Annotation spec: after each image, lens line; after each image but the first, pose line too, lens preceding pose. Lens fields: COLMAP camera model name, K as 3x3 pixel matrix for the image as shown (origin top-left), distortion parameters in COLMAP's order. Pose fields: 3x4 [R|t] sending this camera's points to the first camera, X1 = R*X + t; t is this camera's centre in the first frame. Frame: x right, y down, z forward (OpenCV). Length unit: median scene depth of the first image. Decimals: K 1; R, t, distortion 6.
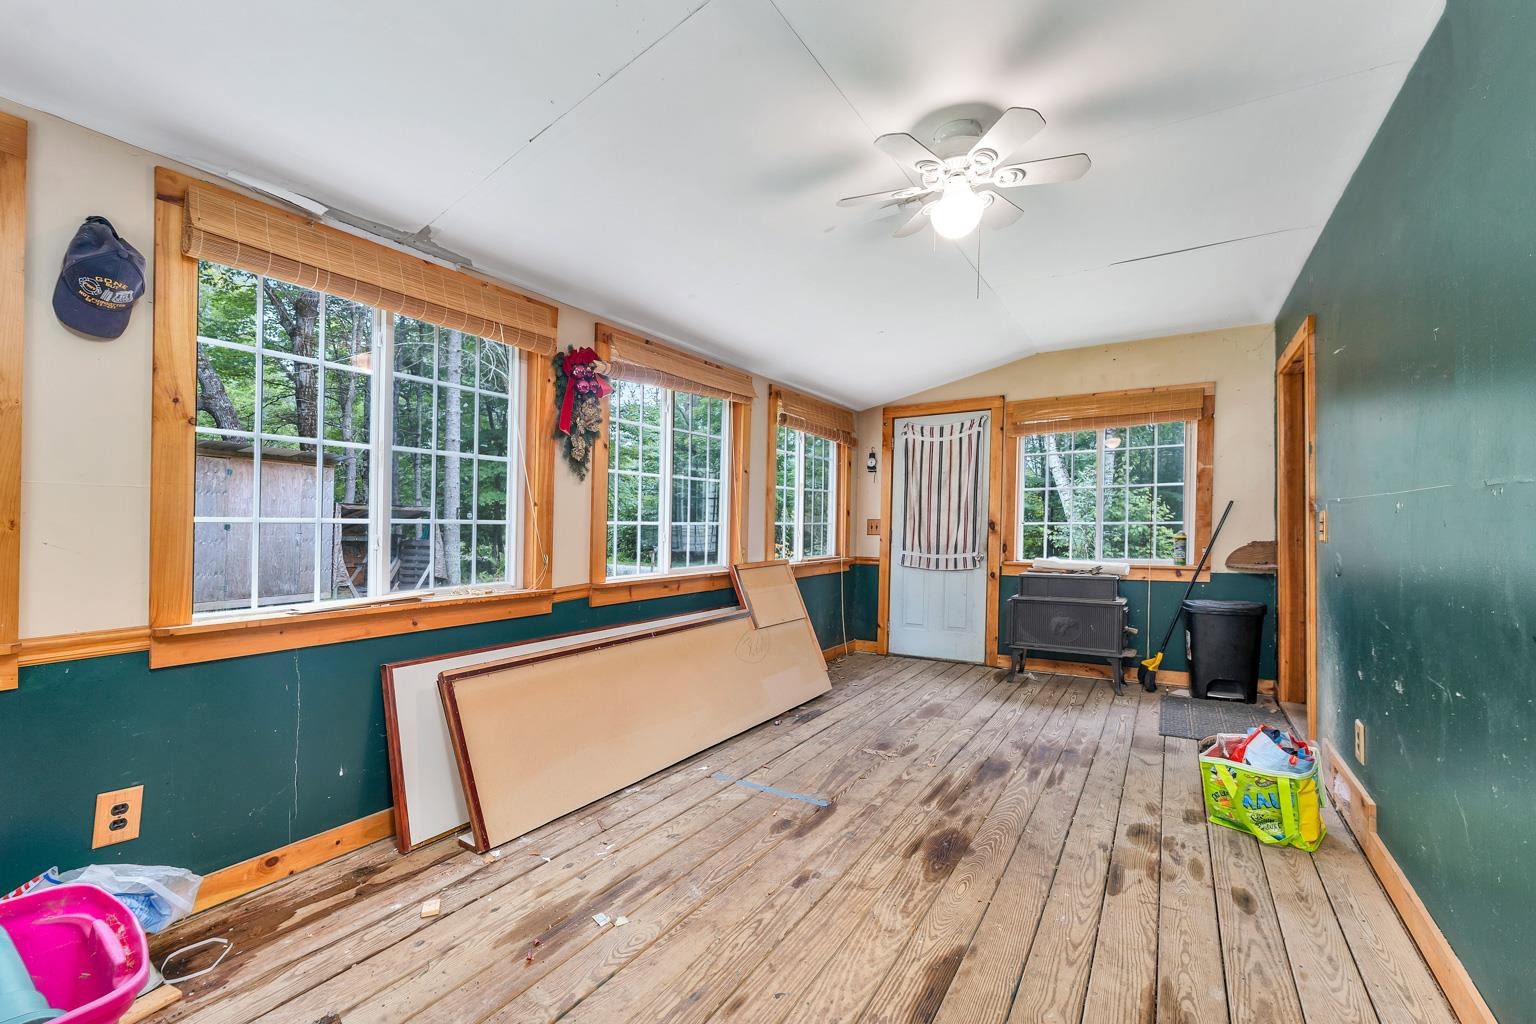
lens RADIAL K [[657.7, 0, 742.8], [0, 657.7, 512.5], [0, 0, 1]] dist [0.000222, 0.000074]
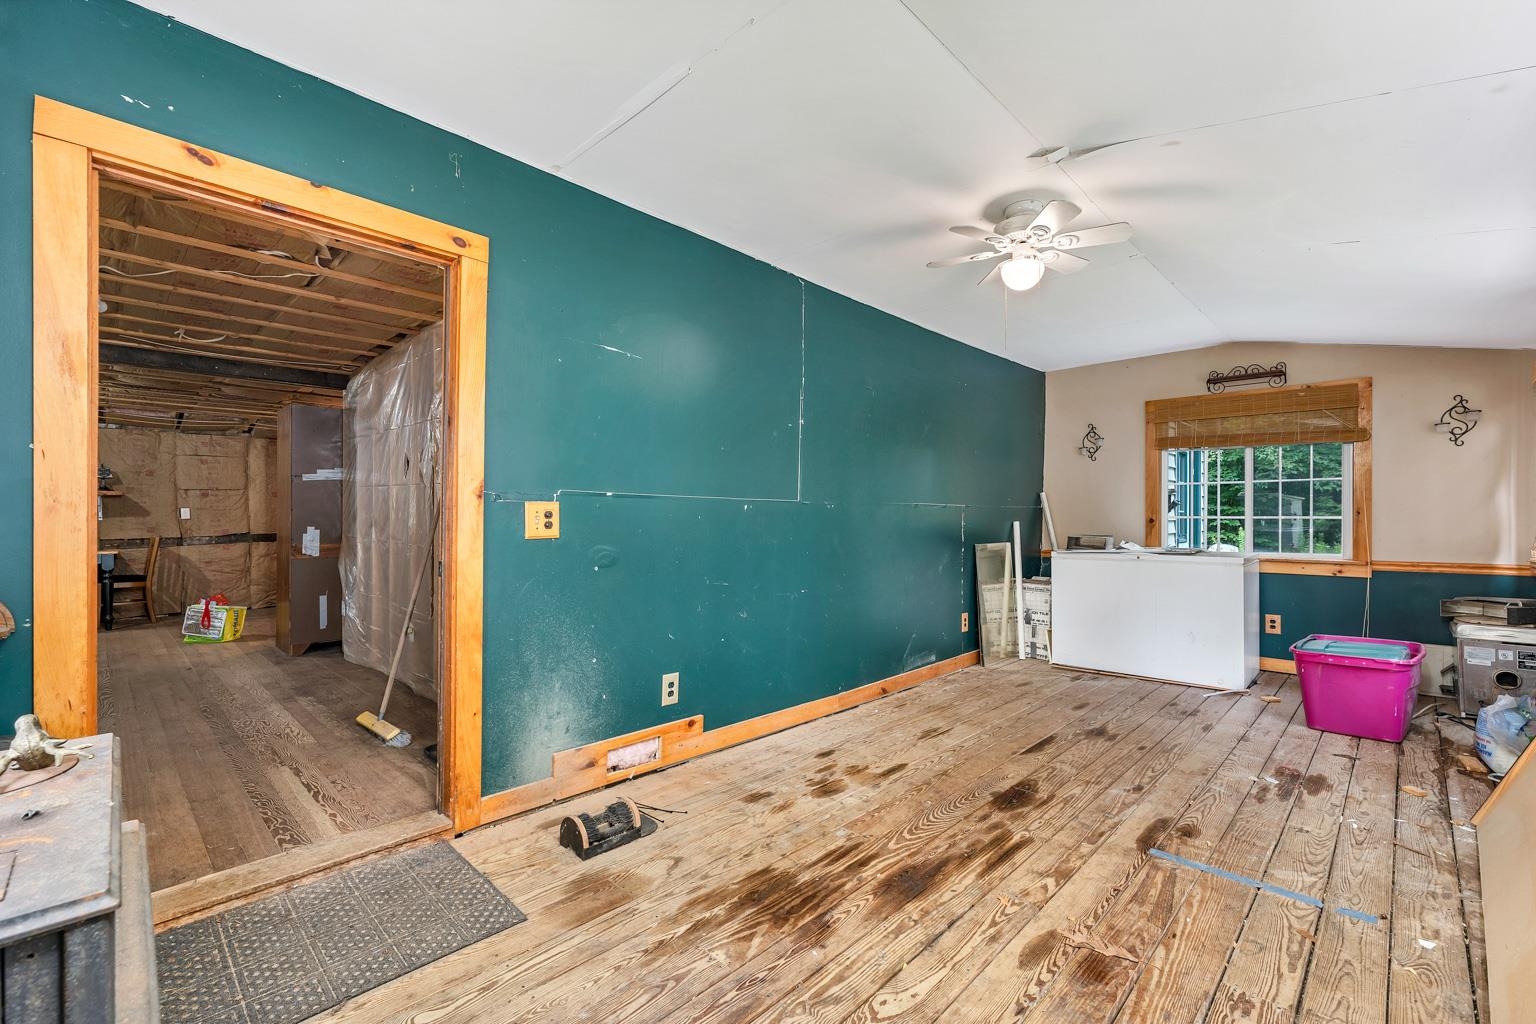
lens RADIAL K [[657.7, 0, 742.8], [0, 657.7, 512.5], [0, 0, 1]] dist [0.000222, 0.000074]
pose [[-0.978105, 0.000727, 0.208113, 0.481522], [-0.004326, 0.999707, -0.023826, 0.032369], [-0.208069, -0.024205, -0.977815, 2.016258]]
